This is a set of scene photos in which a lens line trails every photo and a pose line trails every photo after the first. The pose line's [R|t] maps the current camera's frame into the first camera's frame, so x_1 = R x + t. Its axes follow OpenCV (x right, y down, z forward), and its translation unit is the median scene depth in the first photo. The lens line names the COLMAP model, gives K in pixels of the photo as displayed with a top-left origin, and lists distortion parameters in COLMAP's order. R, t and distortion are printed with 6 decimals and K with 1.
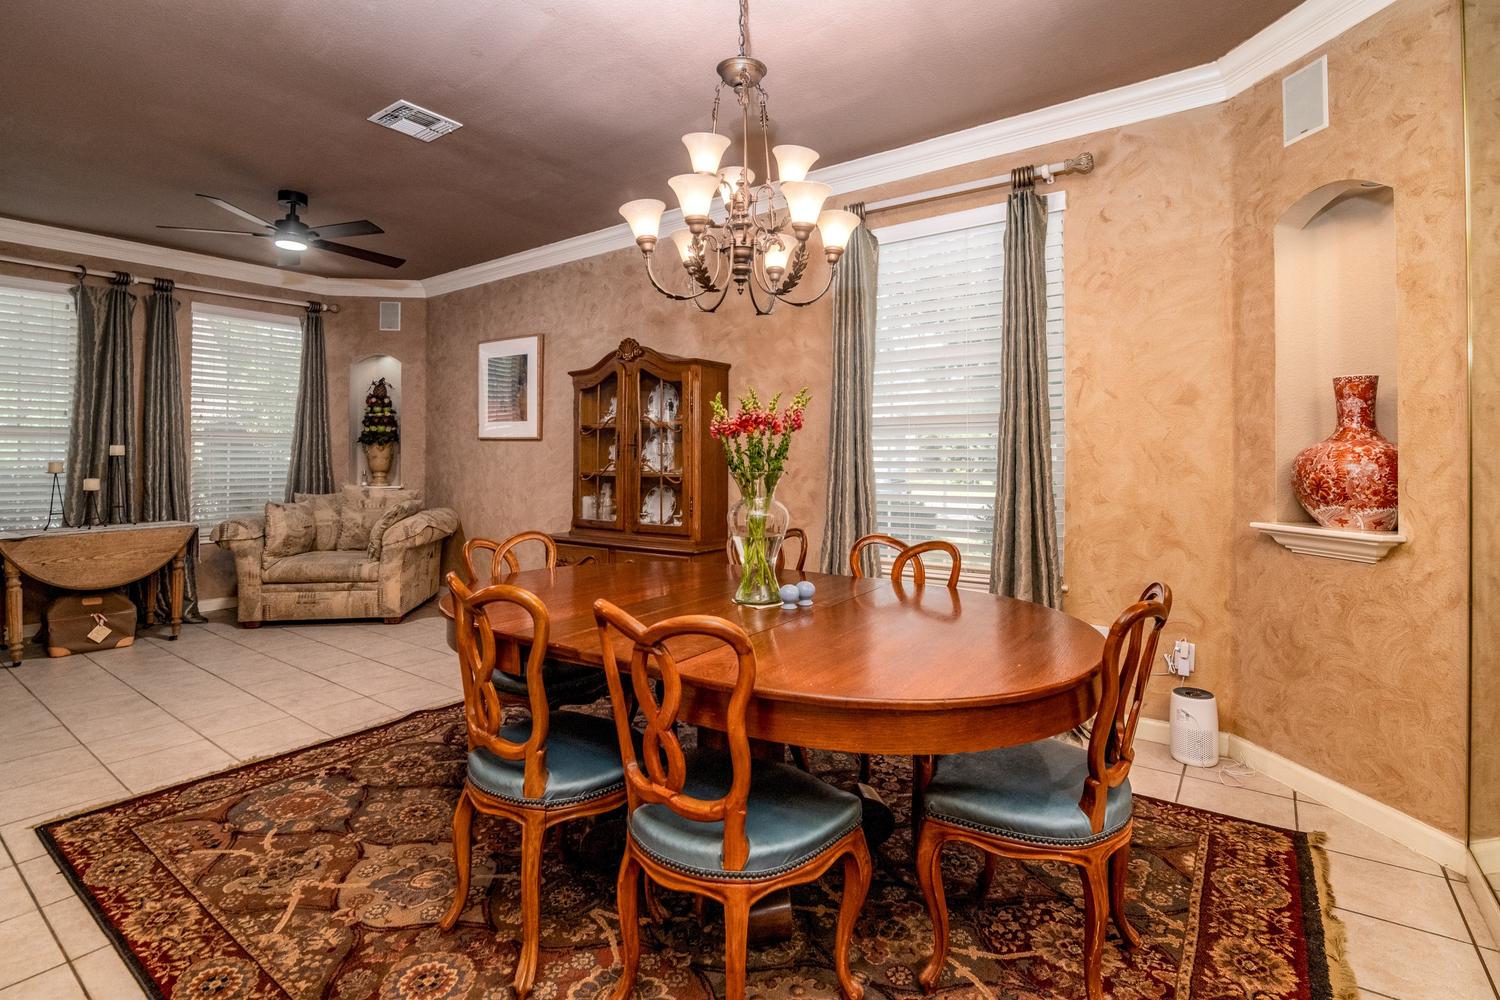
lens RADIAL K [[705.0, 0, 746.7], [0, 705.0, 465.6], [0, 0, 1]] dist [-0.022491, 0.000001]
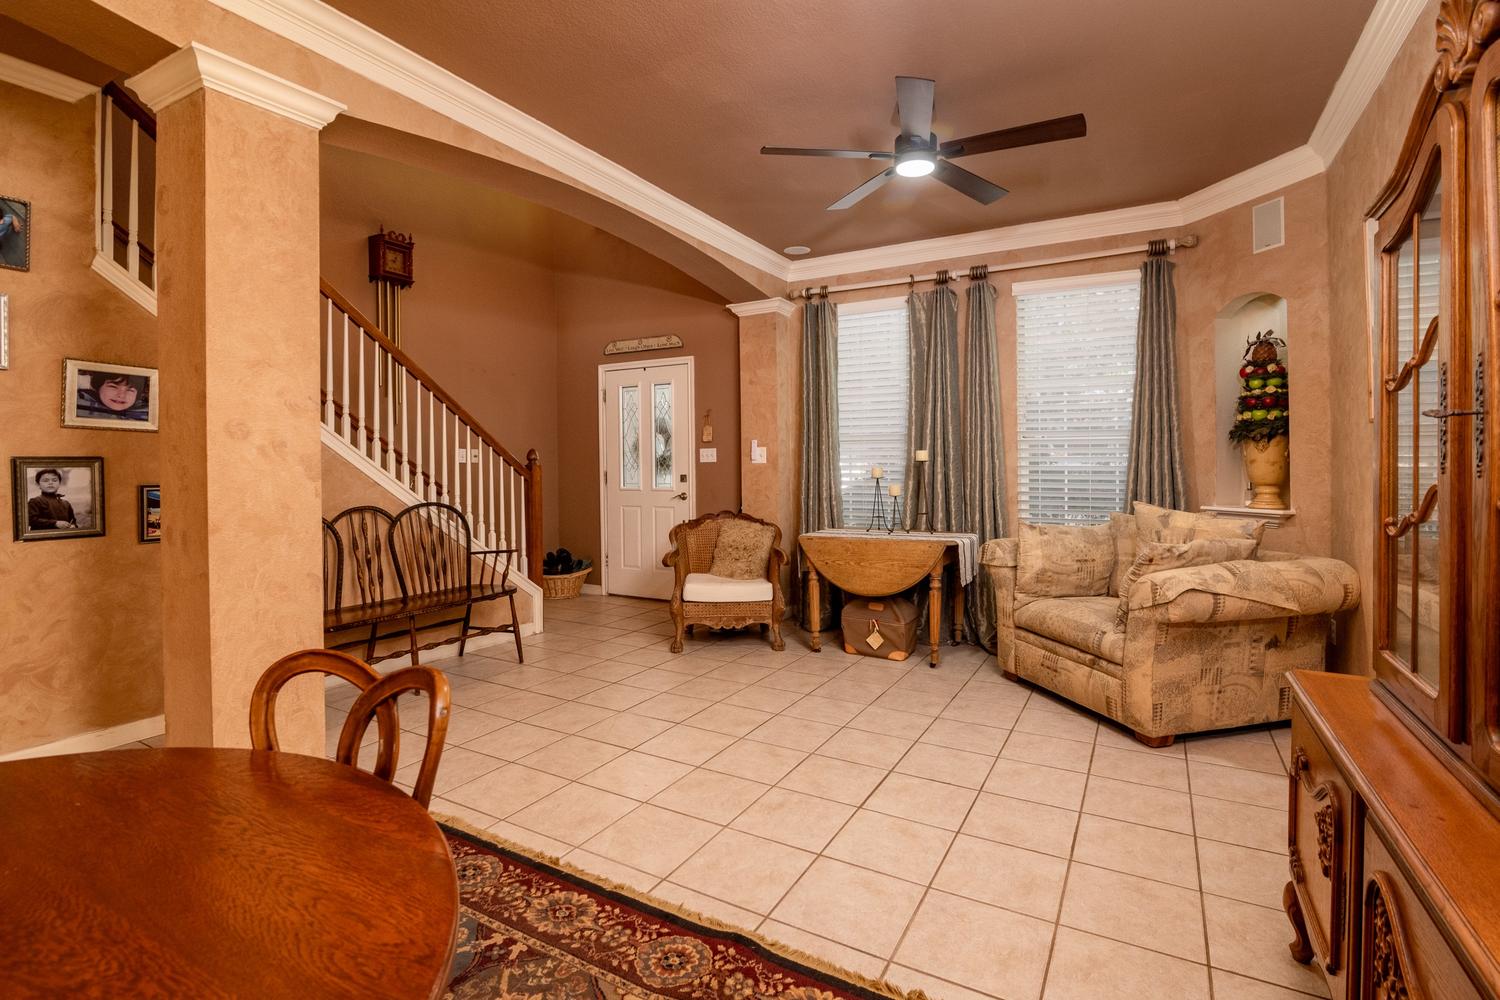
lens RADIAL K [[705.0, 0, 746.7], [0, 705.0, 465.6], [0, 0, 1]] dist [-0.022491, 0.000001]
pose [[0.112480, 0.003117, -0.993649, 0.040612], [-0.007380, 0.999970, 0.002301, -0.007991], [0.993627, 0.007074, 0.112499, 0.612322]]
